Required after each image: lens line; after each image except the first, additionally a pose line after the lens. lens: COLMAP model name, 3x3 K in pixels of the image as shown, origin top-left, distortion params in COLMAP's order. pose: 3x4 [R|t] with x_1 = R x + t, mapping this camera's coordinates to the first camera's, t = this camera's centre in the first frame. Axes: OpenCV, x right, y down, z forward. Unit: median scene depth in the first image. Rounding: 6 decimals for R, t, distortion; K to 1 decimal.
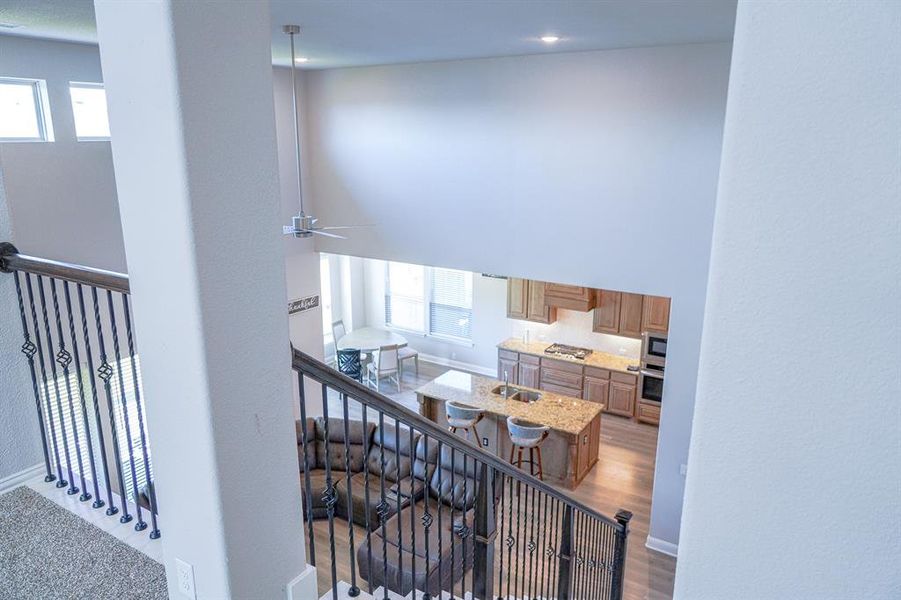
lens RADIAL K [[622.4, 0, 445.9], [0, 622.4, 310.0], [0, 0, 1]] dist [0.002075, 0.006037]
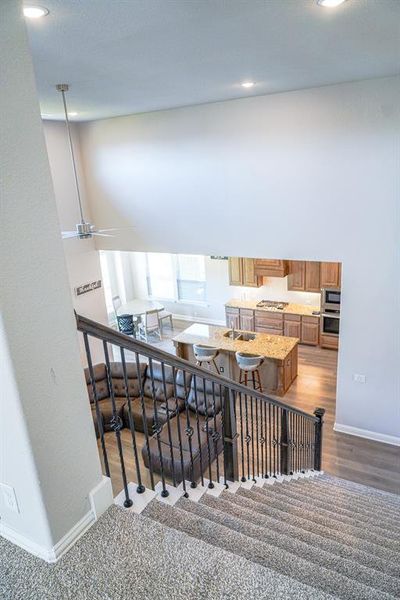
lens RADIAL K [[414.5, 0, 200.0], [0, 414.5, 307.8], [0, 0, 1]] dist [0.002075, 0.006037]
pose [[0.996668, -0.077608, 0.025107, -0.002014], [0.076018, 0.995357, 0.059038, 0.002535], [-0.029572, -0.056933, 0.997940, 0.021861]]
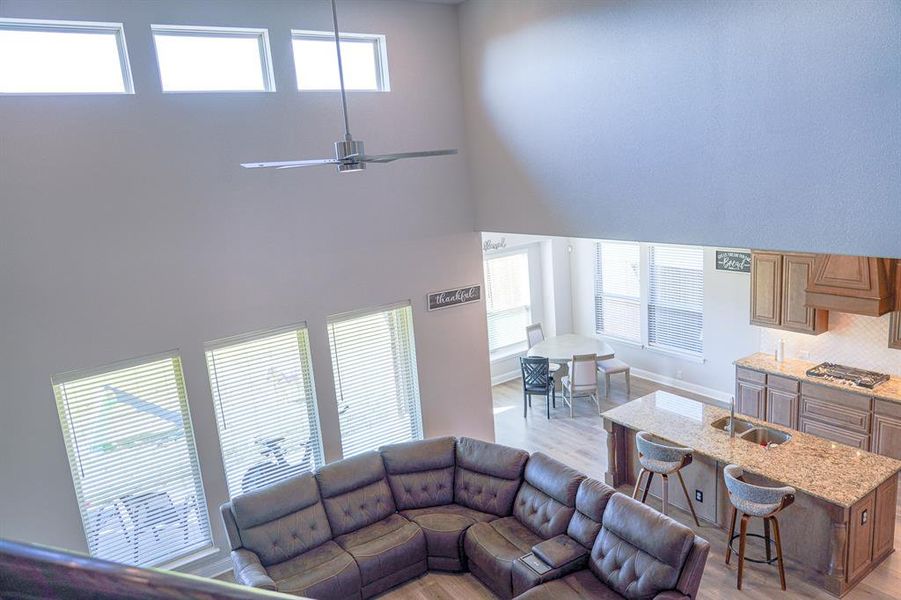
lens RADIAL K [[629.4, 0, 445.2], [0, 629.4, 304.8], [0, 0, 1]] dist [-0.001323, 0.007324]
pose [[0.918224, 0.014636, -0.395791, 0.087238], [-0.027949, 0.999220, -0.027890, 0.028090], [0.395074, 0.036671, 0.917917, 0.257425]]
